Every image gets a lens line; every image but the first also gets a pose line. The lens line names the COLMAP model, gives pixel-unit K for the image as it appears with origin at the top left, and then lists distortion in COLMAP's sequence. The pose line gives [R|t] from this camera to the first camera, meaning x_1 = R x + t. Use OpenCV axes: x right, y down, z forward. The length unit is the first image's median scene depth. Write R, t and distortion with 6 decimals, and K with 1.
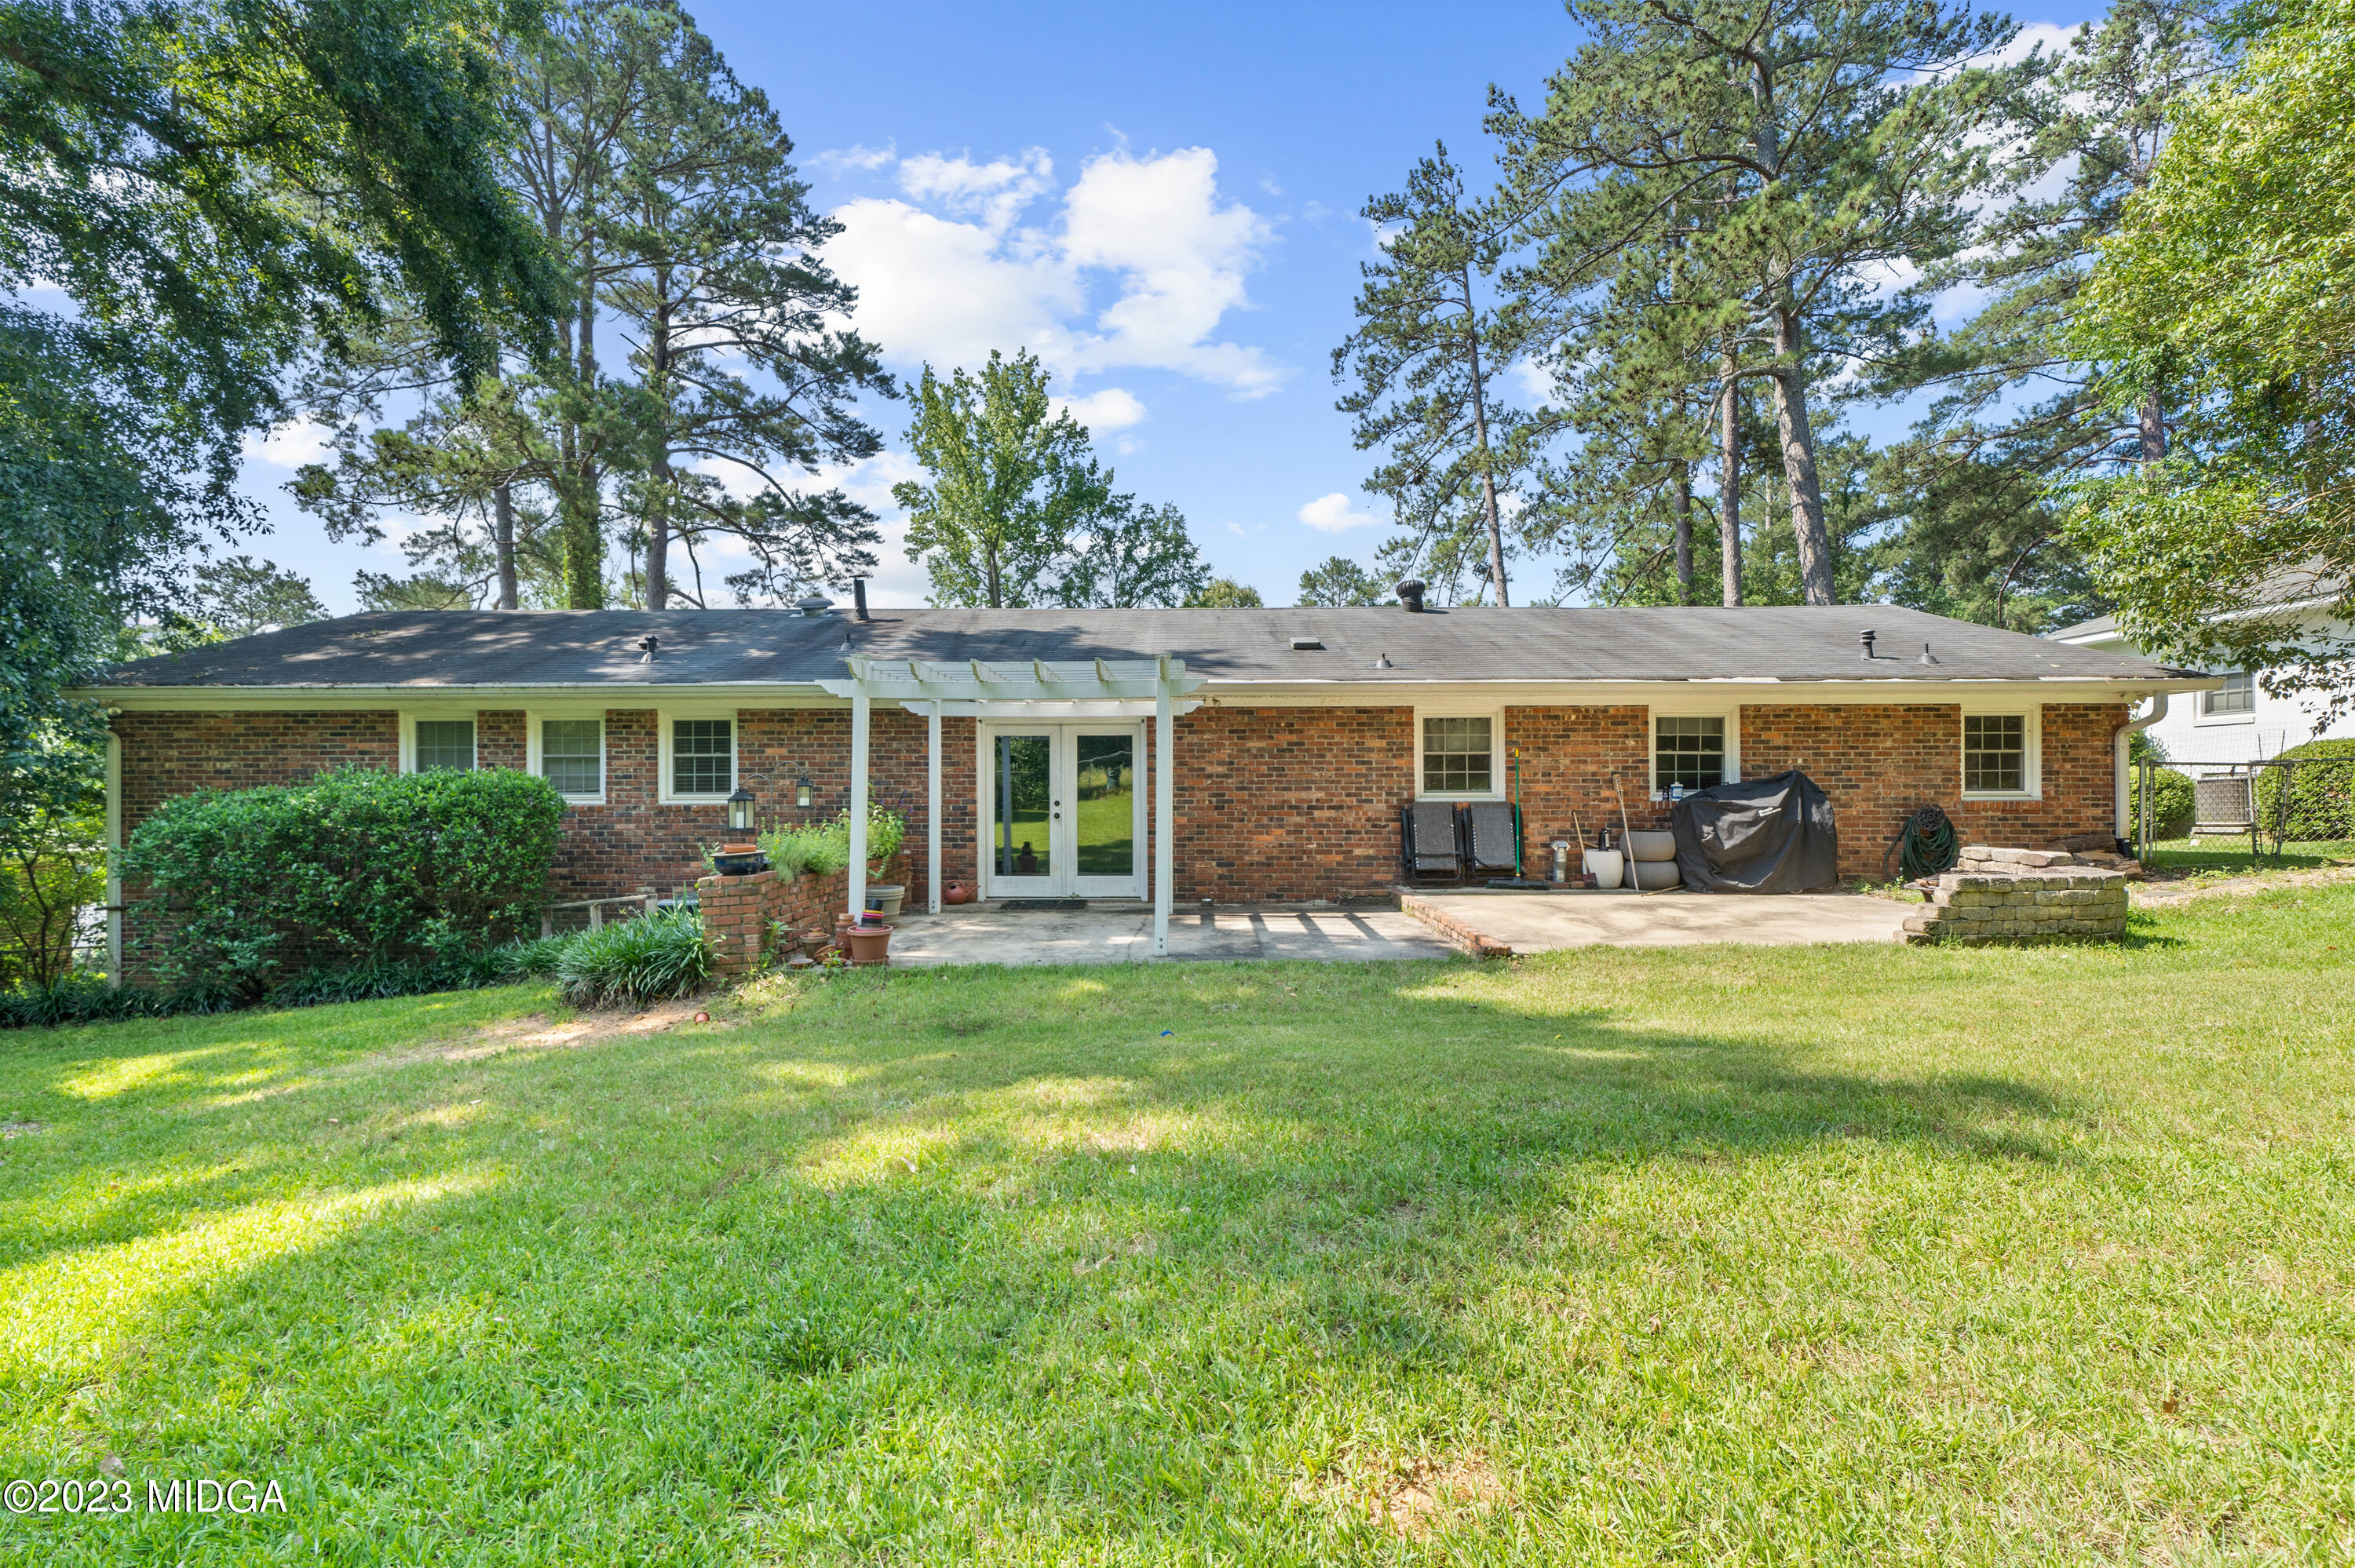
lens RADIAL K [[1079.9, 0, 1174.0], [0, 1079.9, 784.6], [0, 0, 1]] dist [-0.001396, -0.000542]
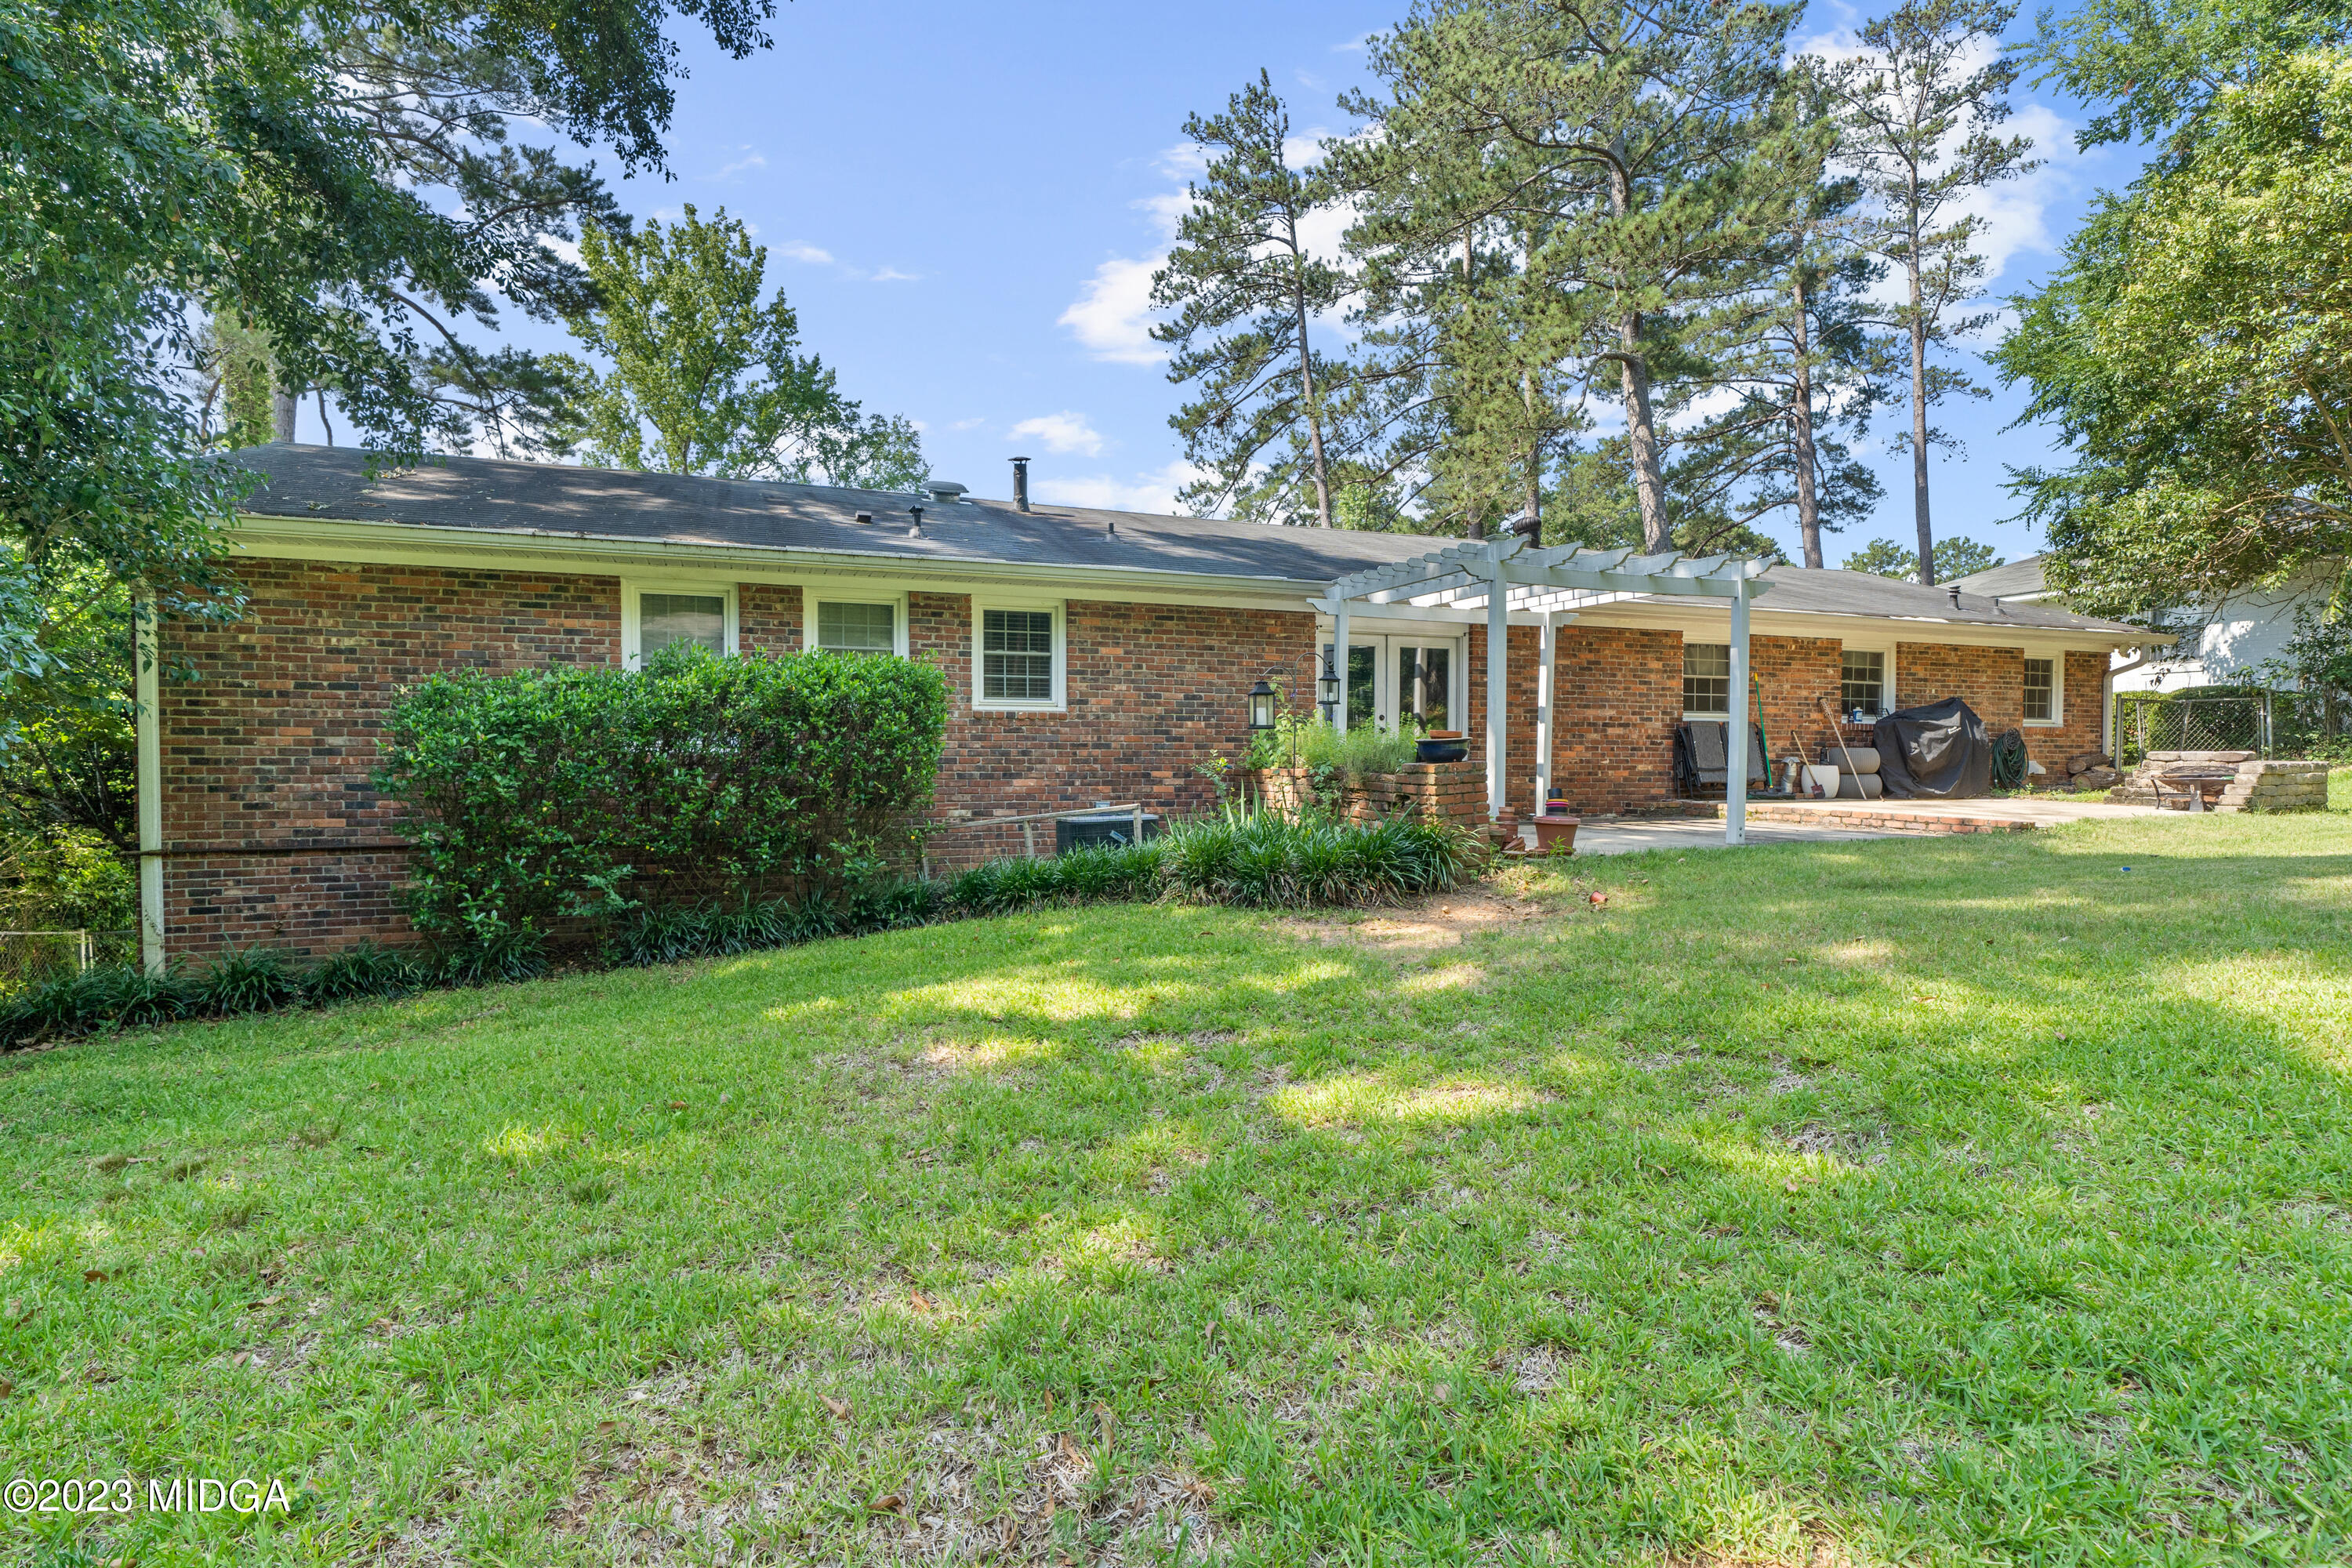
lens RADIAL K [[1197.9, 0, 1171.1], [0, 1197.9, 786.1], [0, 0, 1]] dist [-0.003734, -0.001160]
pose [[0.925160, -0.004822, 0.379546, -0.680185], [-0.003272, 0.999781, 0.020678, 0.056556], [-0.379563, -0.020372, 0.924942, 0.092550]]
